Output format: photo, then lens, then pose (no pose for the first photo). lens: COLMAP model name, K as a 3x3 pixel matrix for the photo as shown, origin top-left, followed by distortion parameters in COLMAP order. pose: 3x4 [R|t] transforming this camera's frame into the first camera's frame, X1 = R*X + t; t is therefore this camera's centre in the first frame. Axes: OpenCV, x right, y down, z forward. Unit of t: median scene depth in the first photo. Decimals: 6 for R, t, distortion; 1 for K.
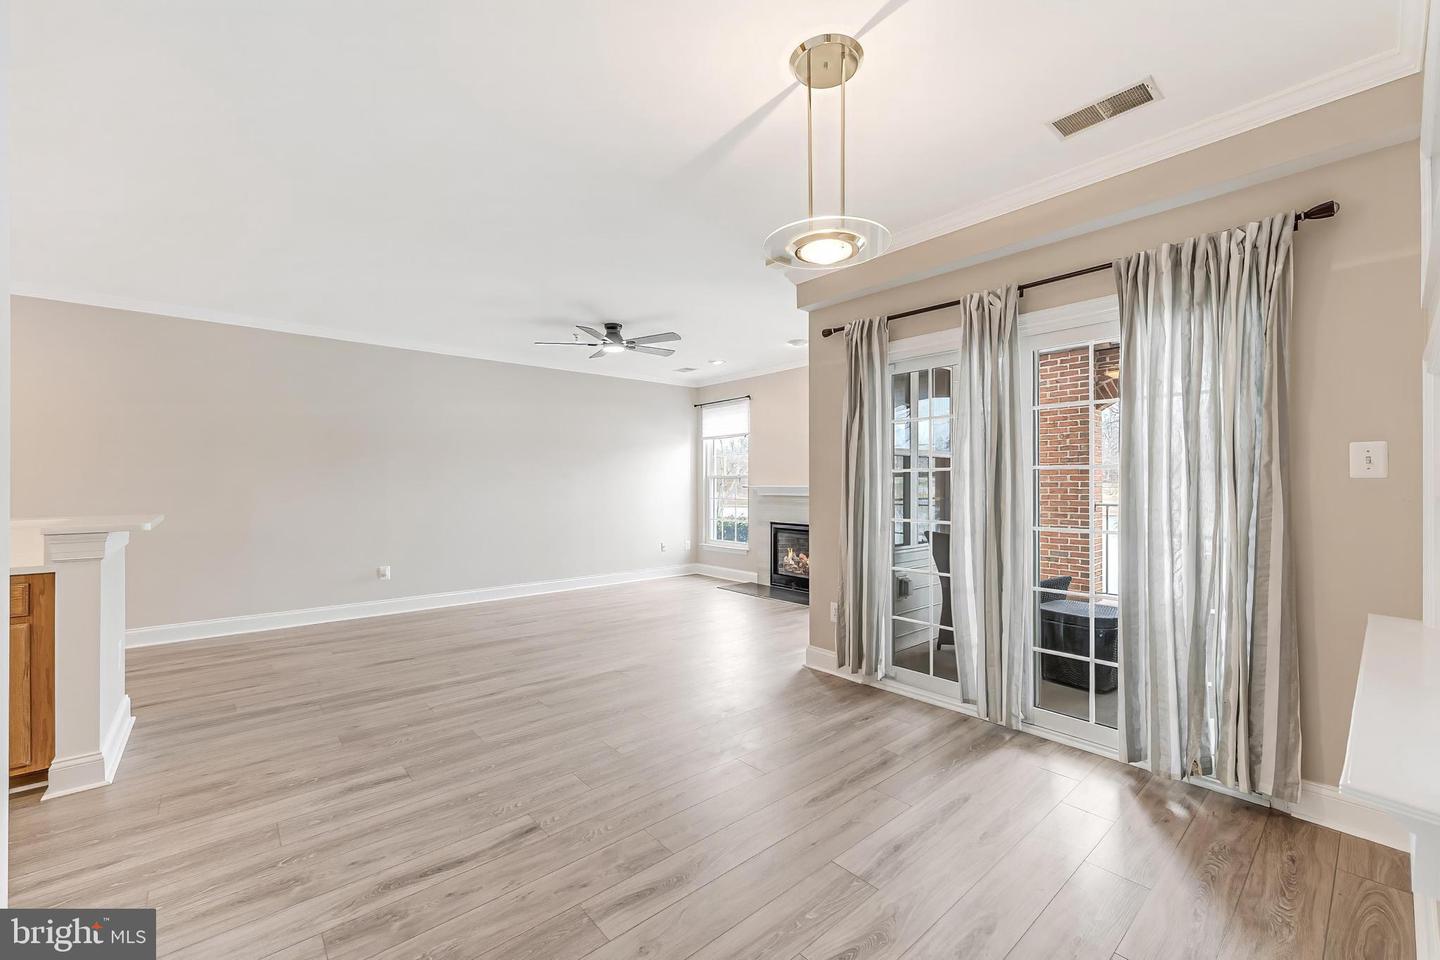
lens RADIAL K [[580.8, 0, 719.3], [0, 580.8, 476.2], [0, 0, 1]] dist [0.001398, -0.000480]
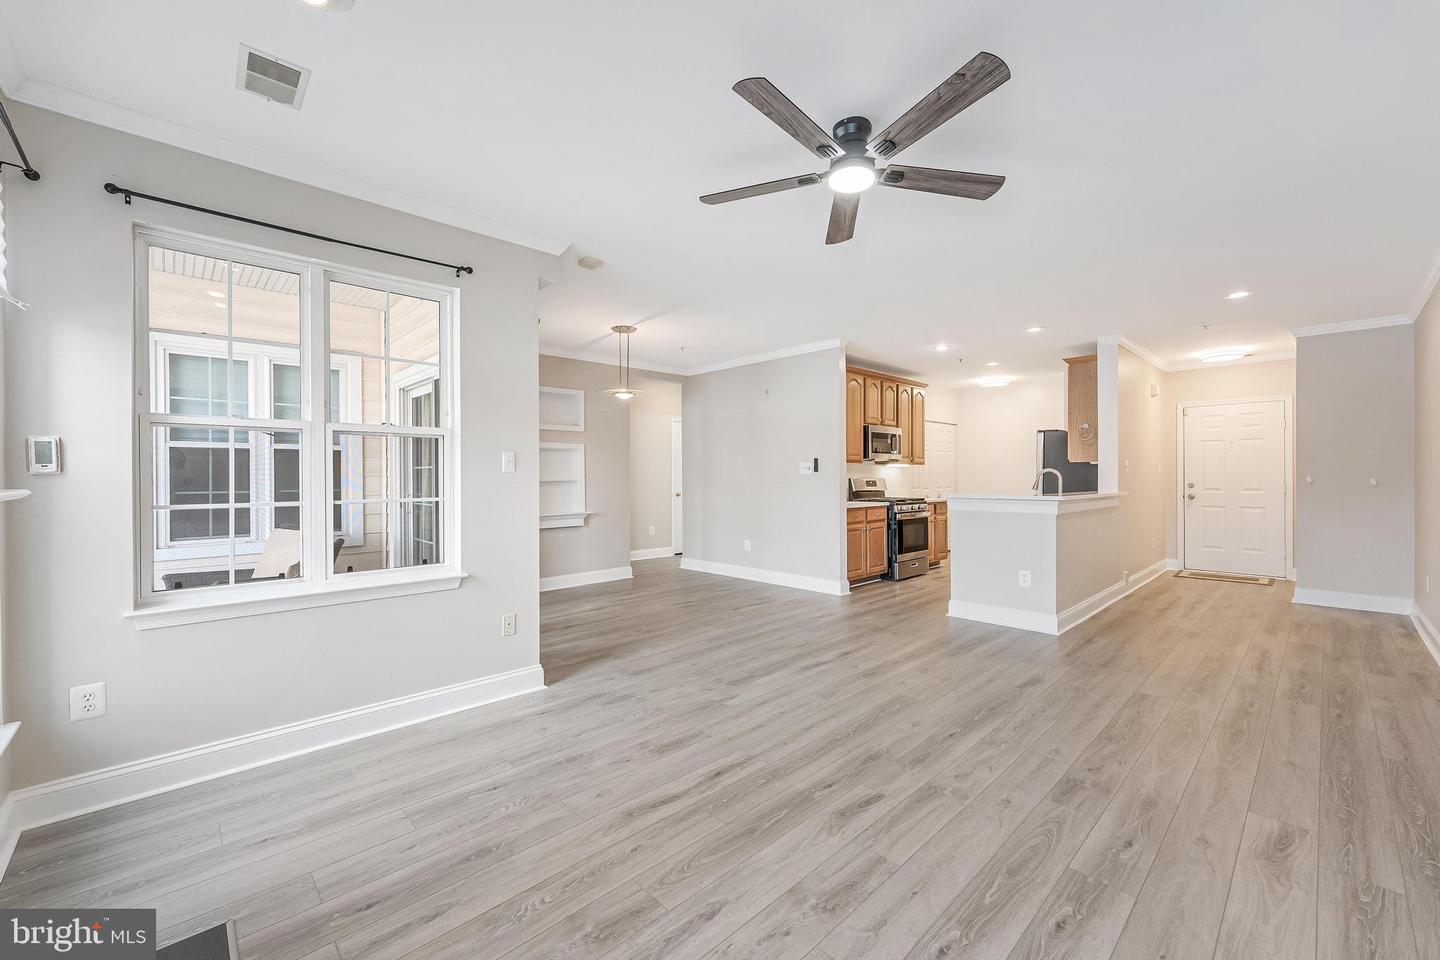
lens RADIAL K [[580.8, 0, 725.4], [0, 580.8, 480.9], [0, 0, 1]] dist [0.001398, -0.000480]
pose [[-0.998319, 0.004277, -0.057798, -0.086587], [0.004647, 0.999970, -0.006270, 0.031982], [0.057770, -0.006528, -0.998309, 2.336812]]
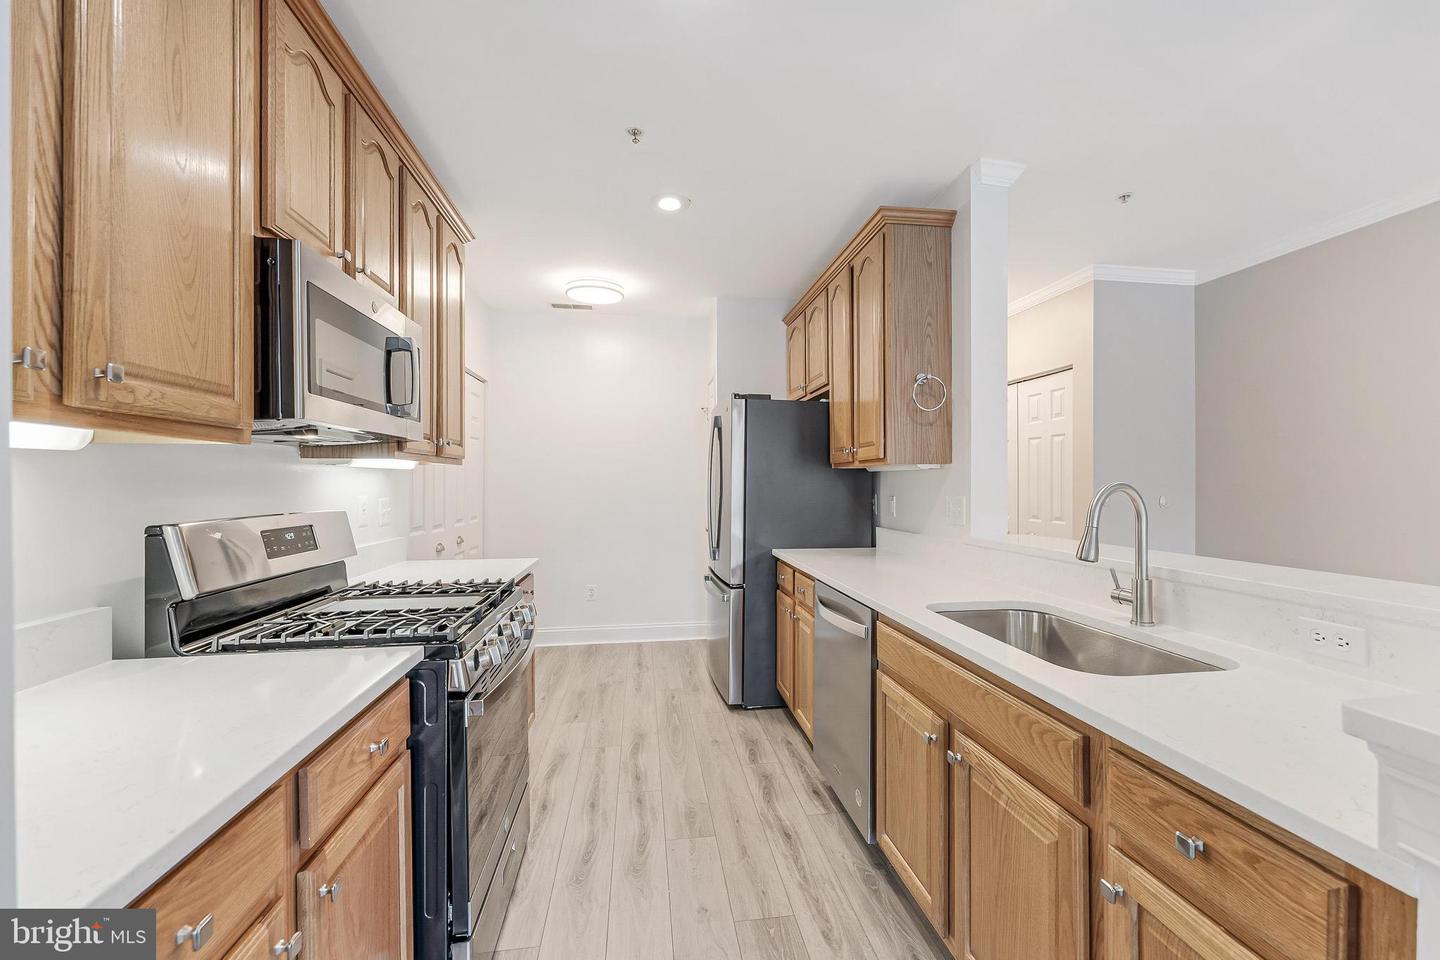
lens RADIAL K [[580.8, 0, 723.5], [0, 580.8, 480.7], [0, 0, 1]] dist [0.001398, -0.000480]
pose [[-0.537067, 0.000310, -0.843540, -0.573080], [0.013124, 0.999882, -0.007989, -0.013571], [0.843437, -0.015361, -0.537008, 0.655343]]
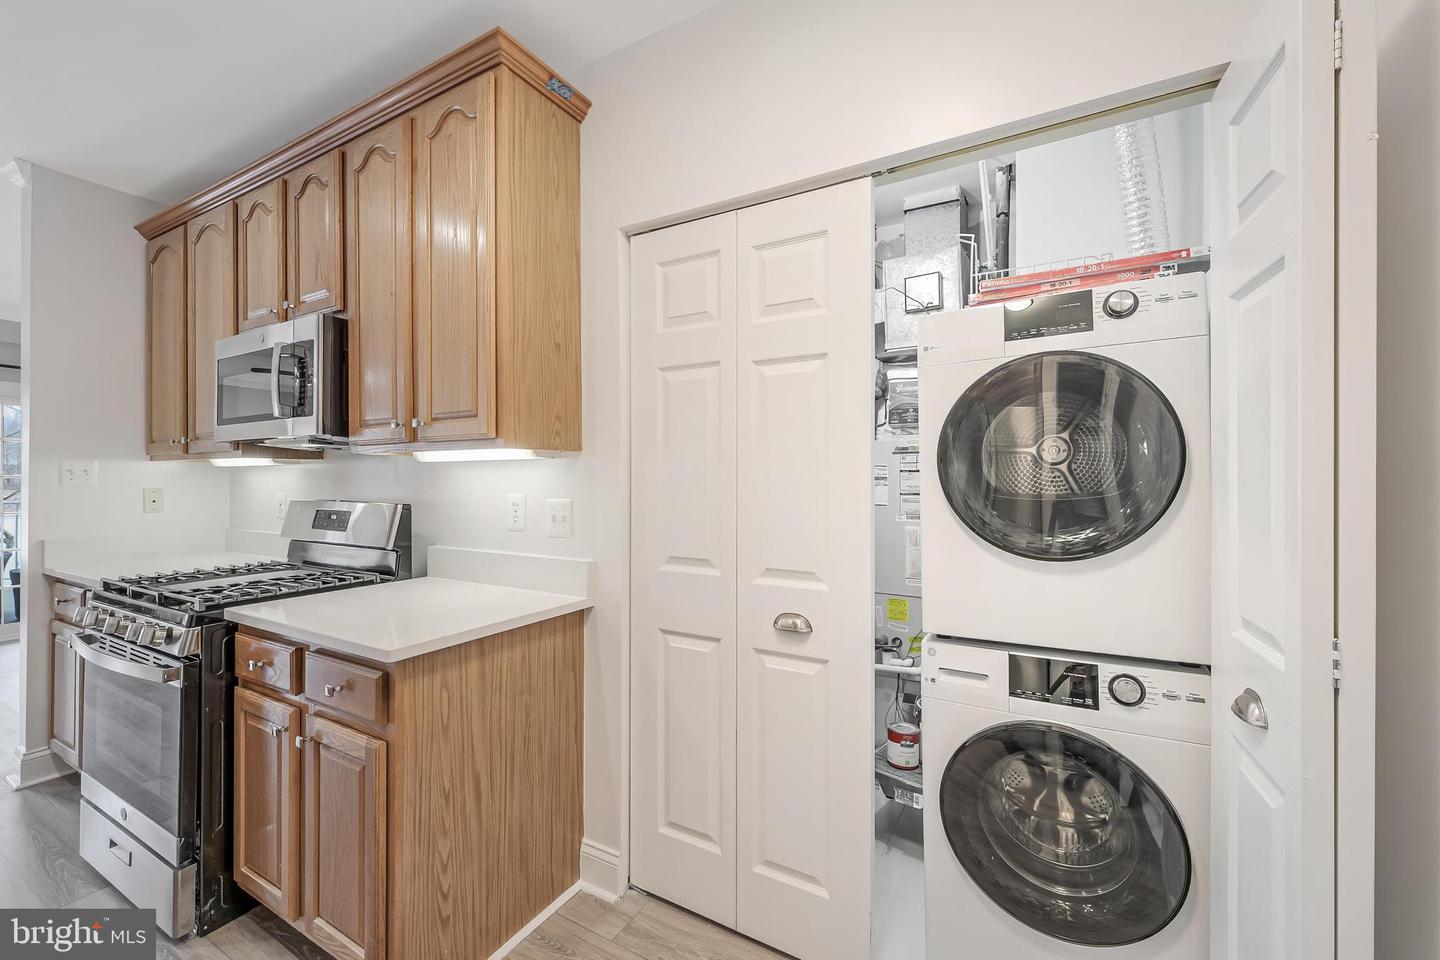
lens RADIAL K [[580.8, 0, 731.0], [0, 580.8, 475.4], [0, 0, 1]] dist [0.001398, -0.000480]
pose [[-0.351700, 0.005250, 0.936098, -1.658424], [-0.010698, 0.999896, -0.009627, -0.022554], [-0.936052, -0.013400, -0.351608, -0.155100]]
